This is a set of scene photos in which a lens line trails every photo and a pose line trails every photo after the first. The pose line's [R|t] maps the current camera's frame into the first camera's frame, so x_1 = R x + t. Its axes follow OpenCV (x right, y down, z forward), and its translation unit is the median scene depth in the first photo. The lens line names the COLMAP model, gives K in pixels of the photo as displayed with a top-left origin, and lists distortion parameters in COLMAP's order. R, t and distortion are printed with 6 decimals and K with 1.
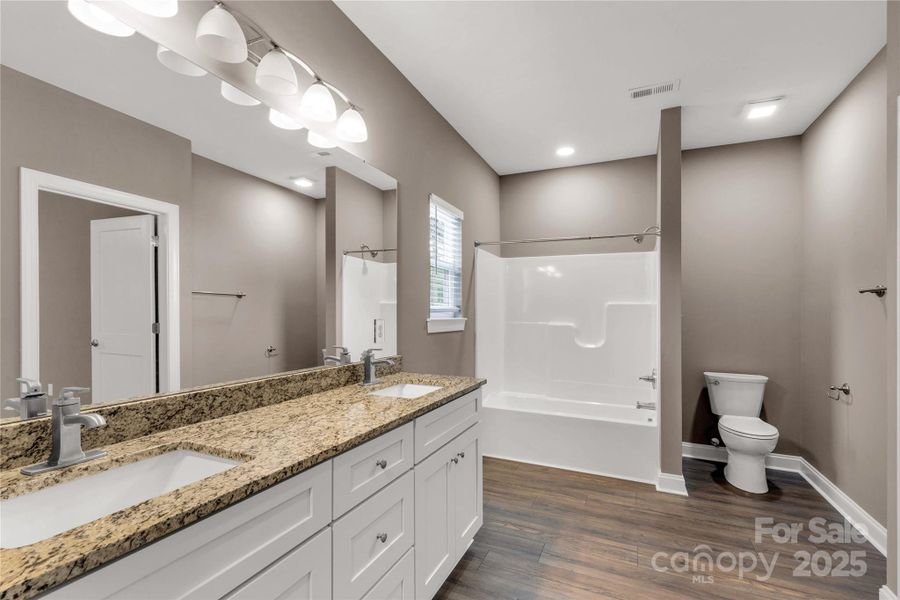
lens RADIAL K [[404.8, 0, 448.3], [0, 404.8, 309.0], [0, 0, 1]] dist [0.002574, -0.000104]
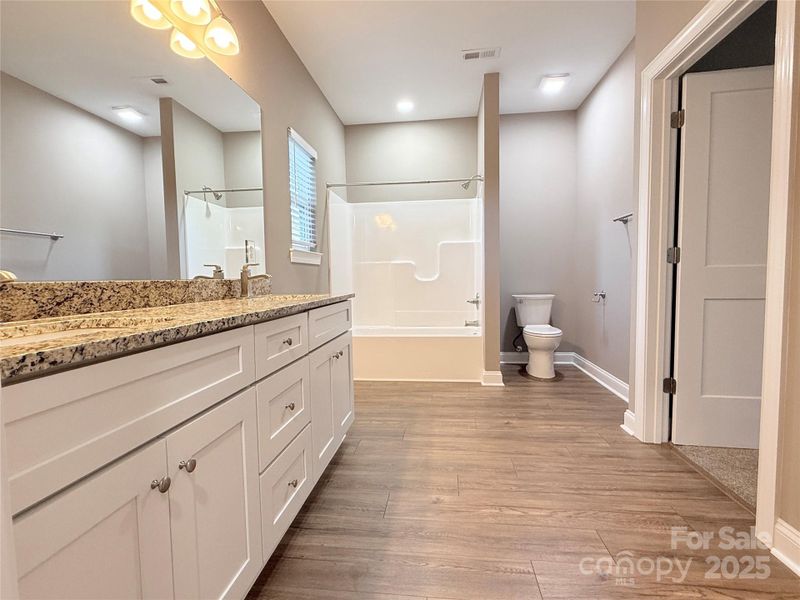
lens RADIAL K [[381.2, 0, 396.6], [0, 381.2, 296.7], [0, 0, 1]] dist [-0.000249, 0.000554]
pose [[0.953028, -0.037637, 0.300536, -0.103978], [0.020680, 0.998020, 0.059406, 0.111095], [-0.302177, -0.050400, 0.951919, -0.045219]]
